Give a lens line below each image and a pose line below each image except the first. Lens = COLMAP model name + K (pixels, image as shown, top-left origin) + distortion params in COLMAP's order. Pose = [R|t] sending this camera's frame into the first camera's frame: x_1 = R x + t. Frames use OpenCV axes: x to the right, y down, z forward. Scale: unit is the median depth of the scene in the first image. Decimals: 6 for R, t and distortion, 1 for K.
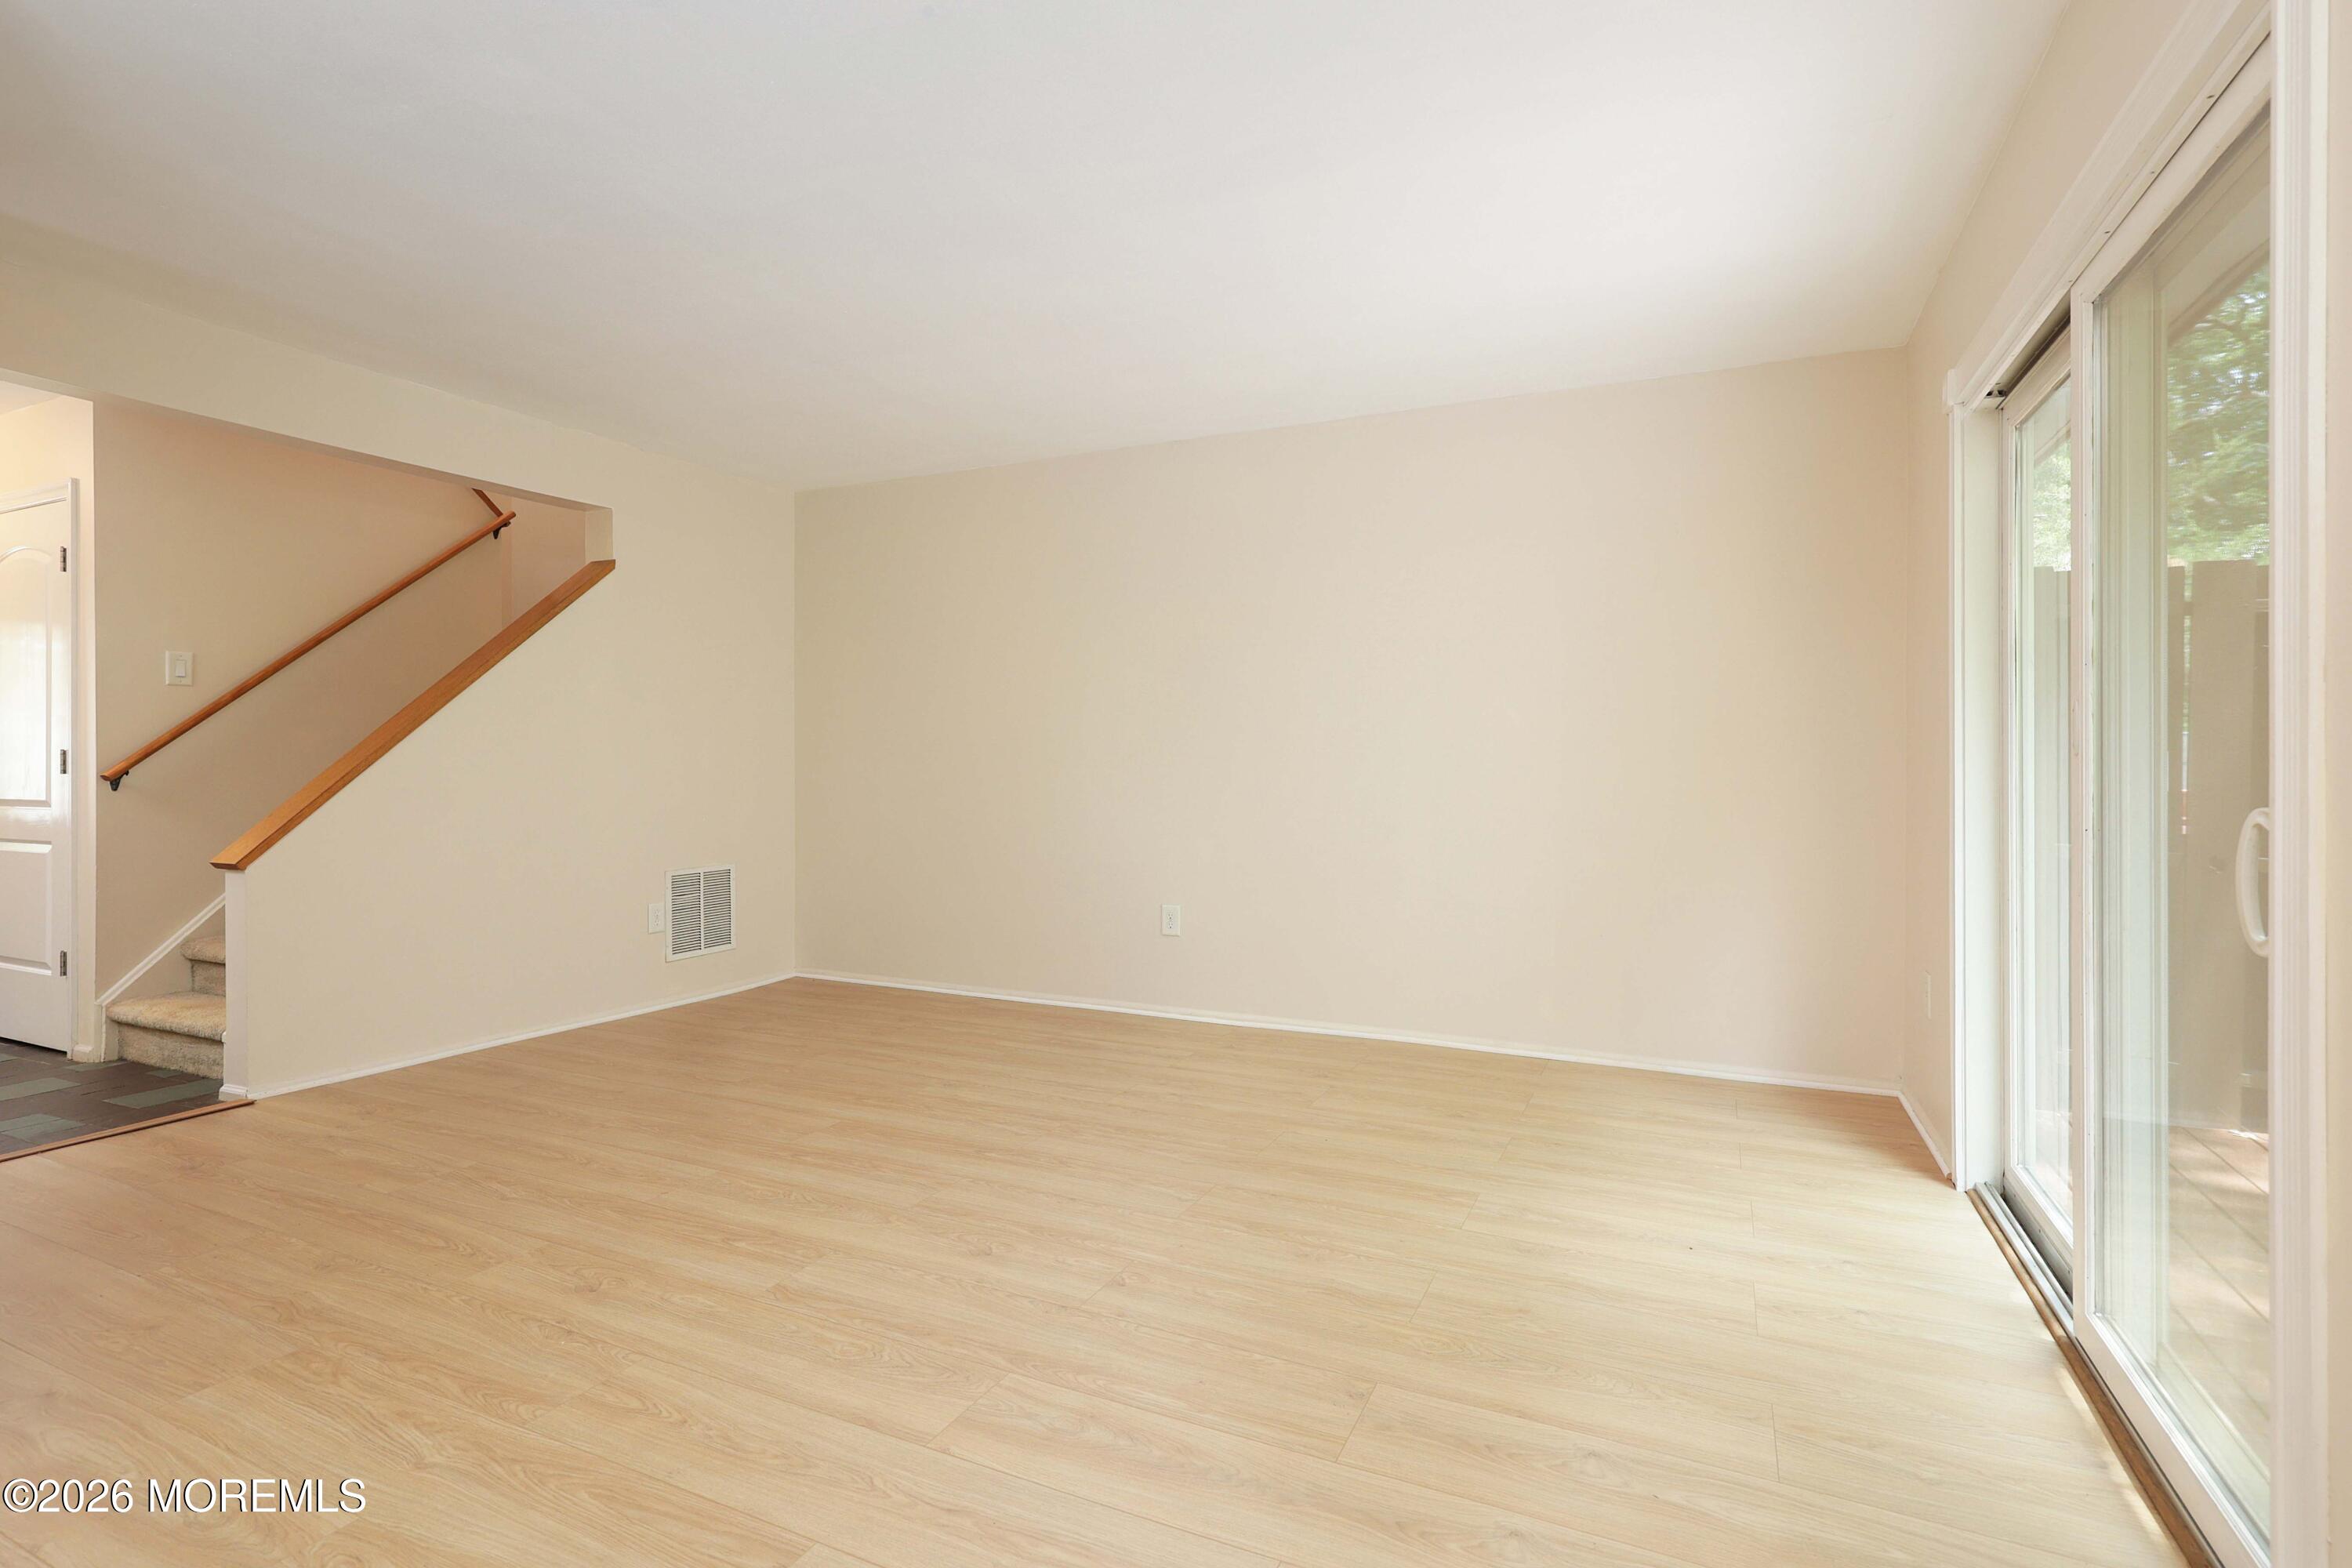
lens RADIAL K [[1109.9, 0, 1182.1], [0, 1109.9, 757.5], [0, 0, 1]] dist [-0.000903, -0.000182]
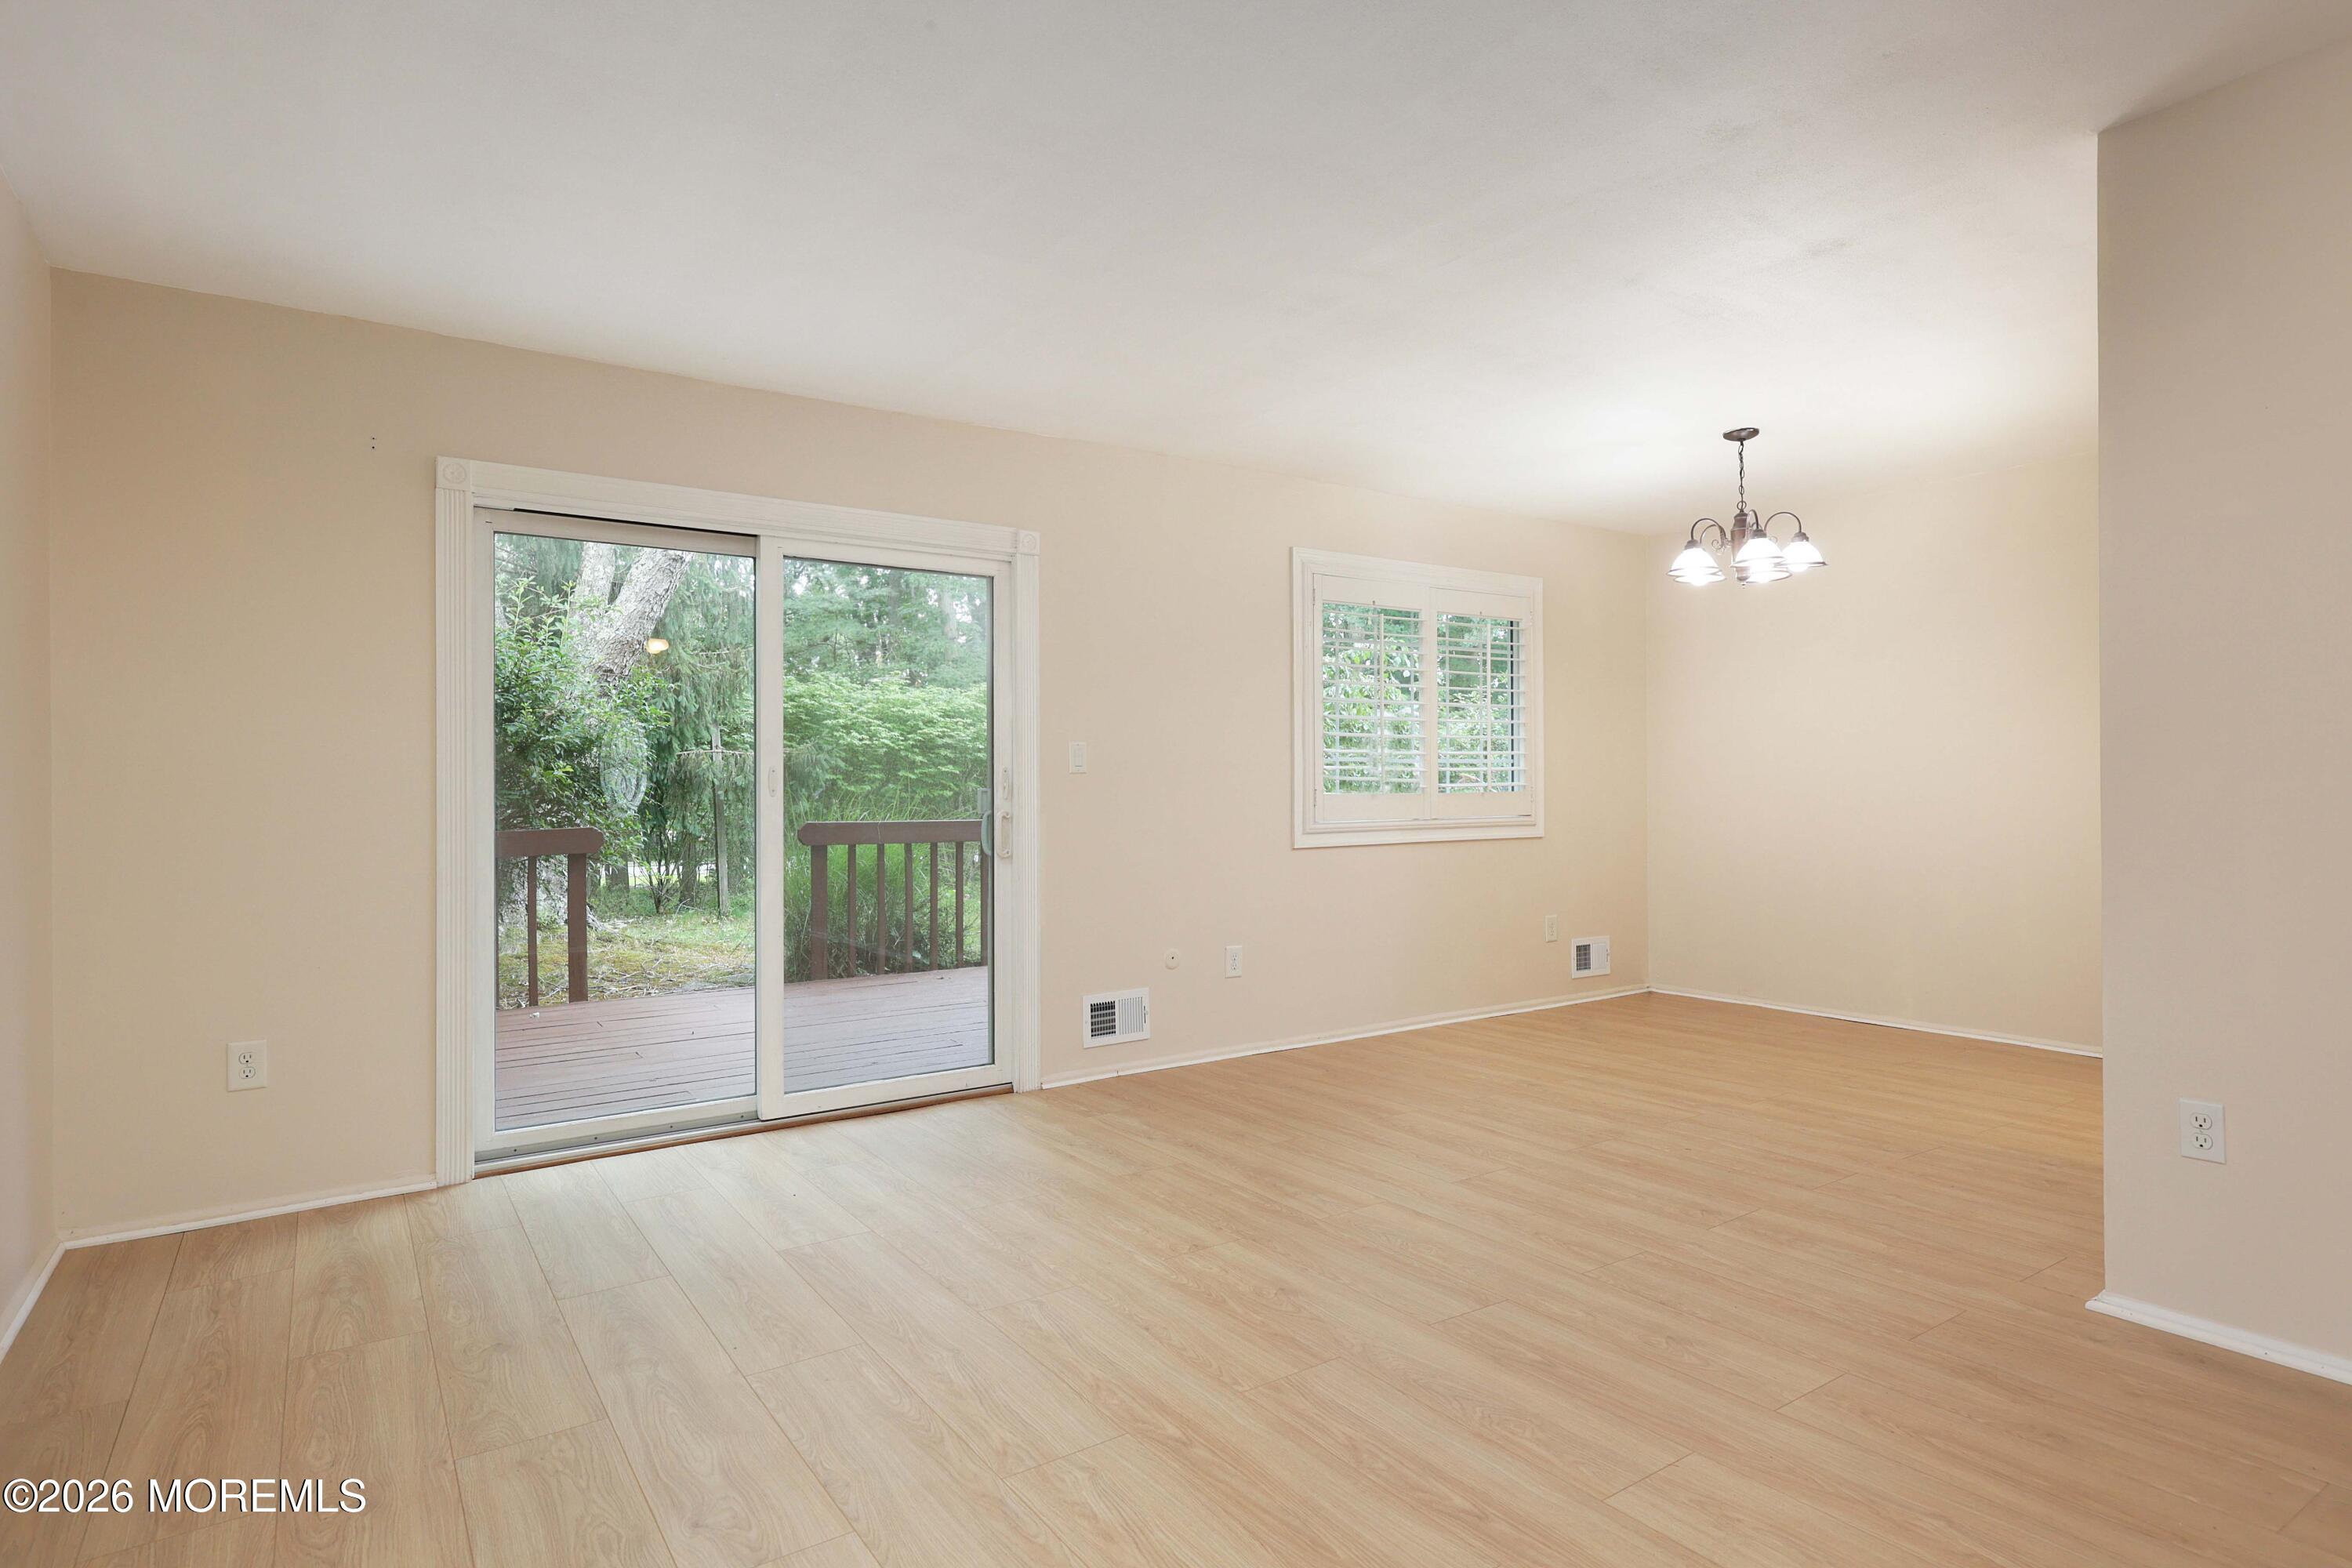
lens RADIAL K [[1250.6, 0, 1176.0], [0, 1250.6, 784.0], [0, 0, 1]] dist [0.001975, 0.000137]
pose [[-0.856798, 0.008607, 0.515581, -0.667321], [0.007414, 0.999963, -0.004374, -0.004860], [-0.515599, 0.000075, -0.856830, 1.981907]]
